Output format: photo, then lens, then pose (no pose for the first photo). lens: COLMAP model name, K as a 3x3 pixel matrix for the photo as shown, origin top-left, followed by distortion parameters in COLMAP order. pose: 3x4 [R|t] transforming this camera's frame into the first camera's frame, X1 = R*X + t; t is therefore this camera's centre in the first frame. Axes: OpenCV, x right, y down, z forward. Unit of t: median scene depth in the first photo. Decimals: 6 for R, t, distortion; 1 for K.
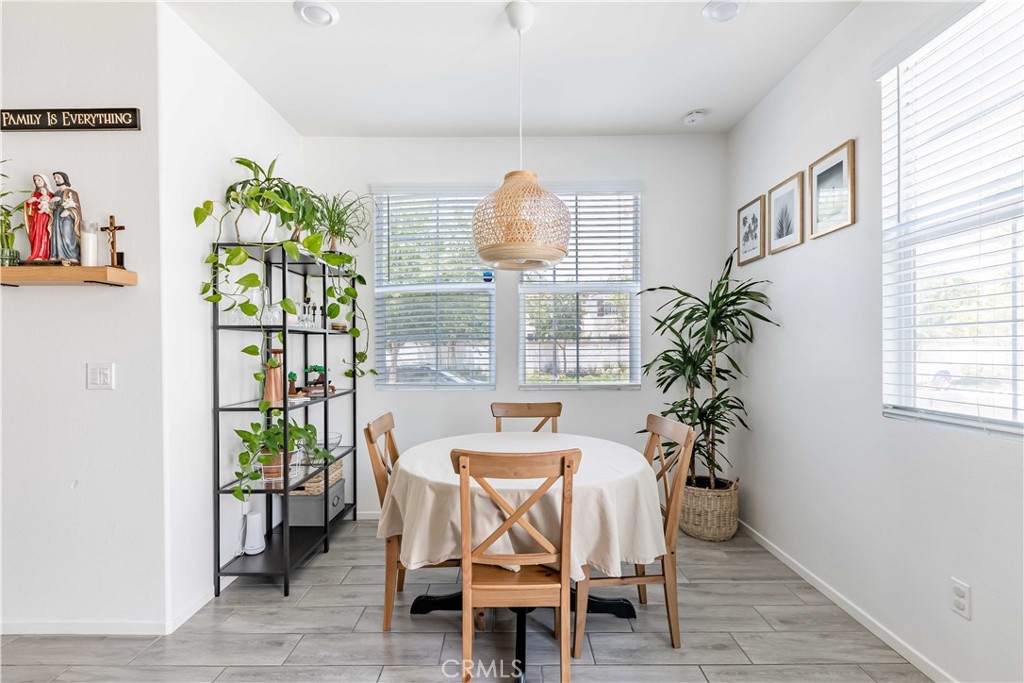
lens RADIAL K [[468.5, 0, 510.1], [0, 468.5, 349.7], [0, 0, 1]] dist [0.001401, 0.000296]
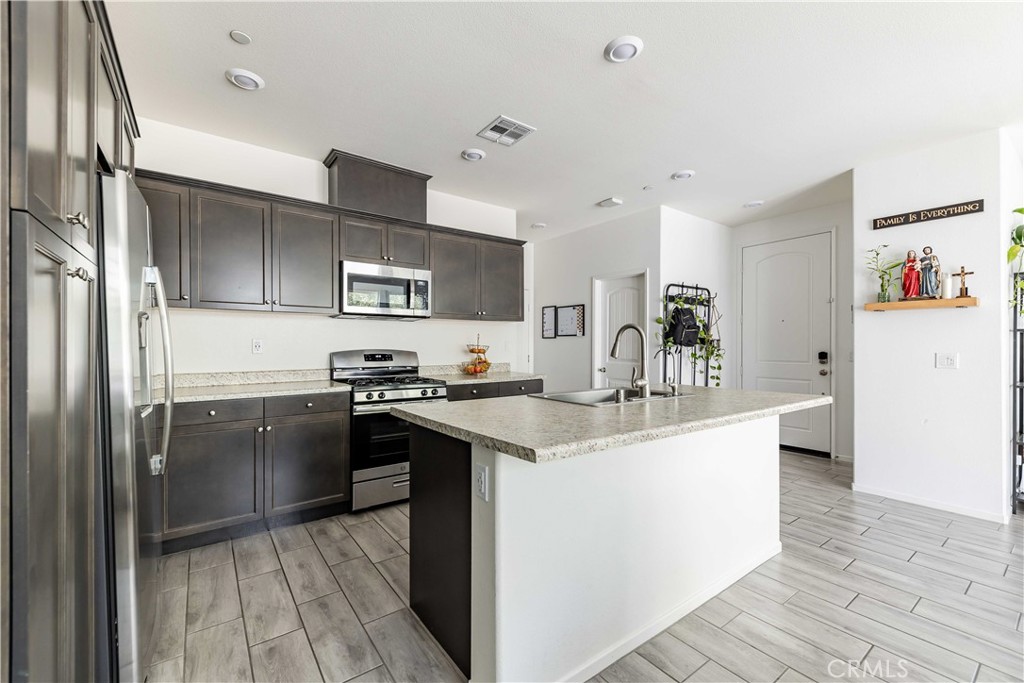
lens RADIAL K [[431.4, 0, 503.5], [0, 431.4, 347.0], [0, 0, 1]] dist [-0.000307, -0.000708]
pose [[0.593238, 0.009969, -0.804965, -0.573754], [-0.006271, 0.999950, 0.007762, 0.003775], [0.805003, 0.000443, 0.593271, -1.255988]]
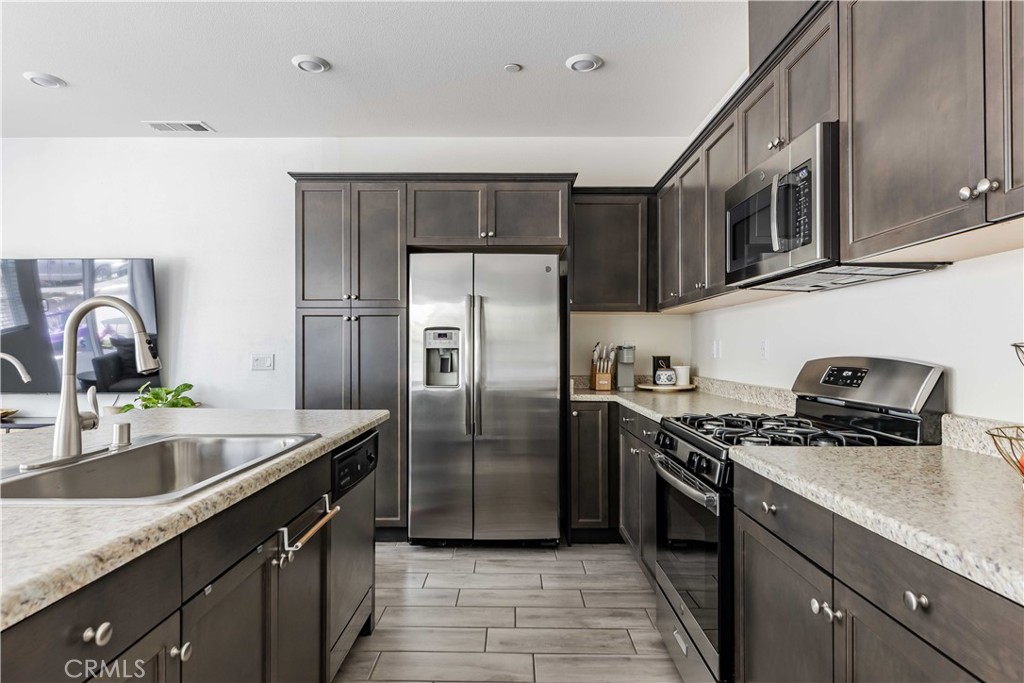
lens RADIAL K [[589.5, 0, 503.3], [0, 589.5, 346.0], [0, 0, 1]] dist [0.009685, -0.001550]
pose [[-0.999985, 0.003802, 0.003991, -1.779459], [0.003800, 0.999993, -0.000653, 0.012577], [-0.003994, -0.000637, -0.999992, 0.425689]]
